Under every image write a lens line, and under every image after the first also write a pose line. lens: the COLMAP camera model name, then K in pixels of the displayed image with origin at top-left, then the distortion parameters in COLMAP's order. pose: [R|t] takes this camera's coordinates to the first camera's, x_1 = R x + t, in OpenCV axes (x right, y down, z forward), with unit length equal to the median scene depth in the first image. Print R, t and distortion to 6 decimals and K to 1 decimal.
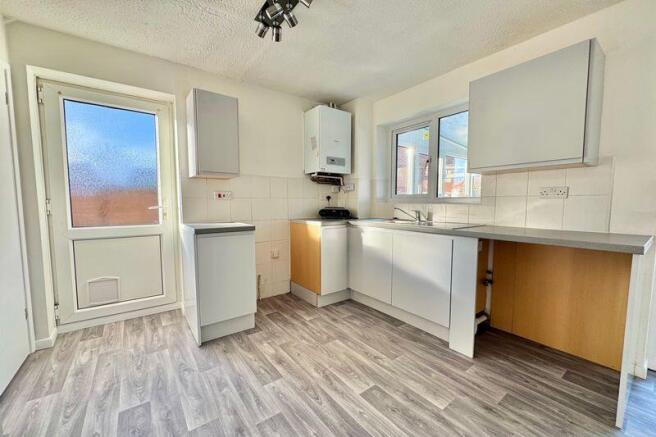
lens RADIAL K [[260.7, 0, 327.4], [0, 260.7, 221.4], [0, 0, 1]] dist [-0.000413, -0.000170]
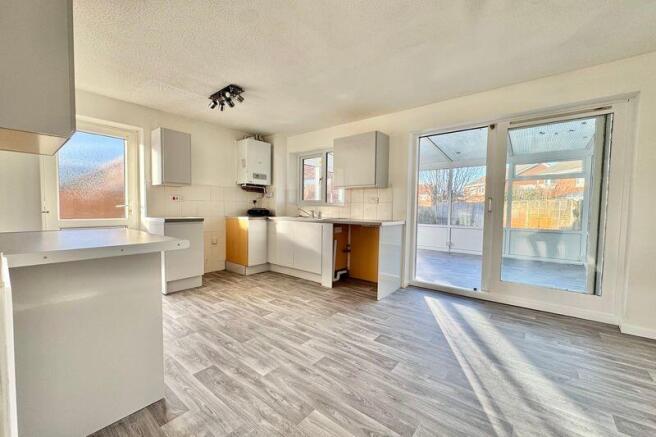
lens RADIAL K [[260.7, 0, 325.5], [0, 260.7, 218.2], [0, 0, 1]] dist [-0.000413, -0.000170]
pose [[0.969265, 0.003286, 0.245998, 0.041750], [0.004947, 0.999448, -0.032842, 0.068067], [-0.245970, 0.033050, 0.968714, -0.653307]]
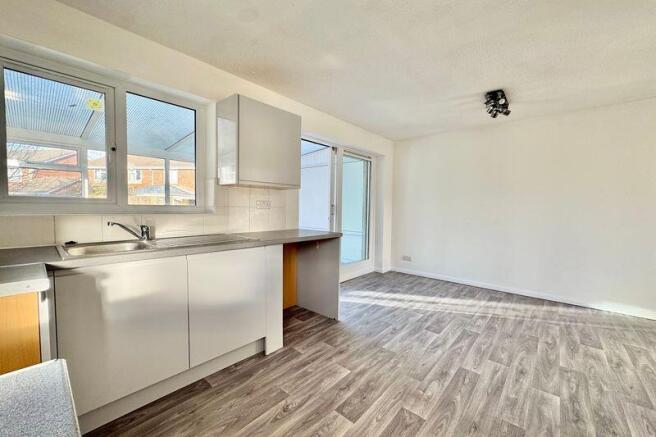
lens RADIAL K [[260.7, 0, 328.4], [0, 260.7, 219.6], [0, 0, 1]] dist [-0.000413, -0.000170]
pose [[-0.205655, -0.049385, 0.977378, -0.475277], [0.055860, 0.996505, 0.062105, -0.082244], [-0.977029, 0.067368, -0.202178, 0.793275]]
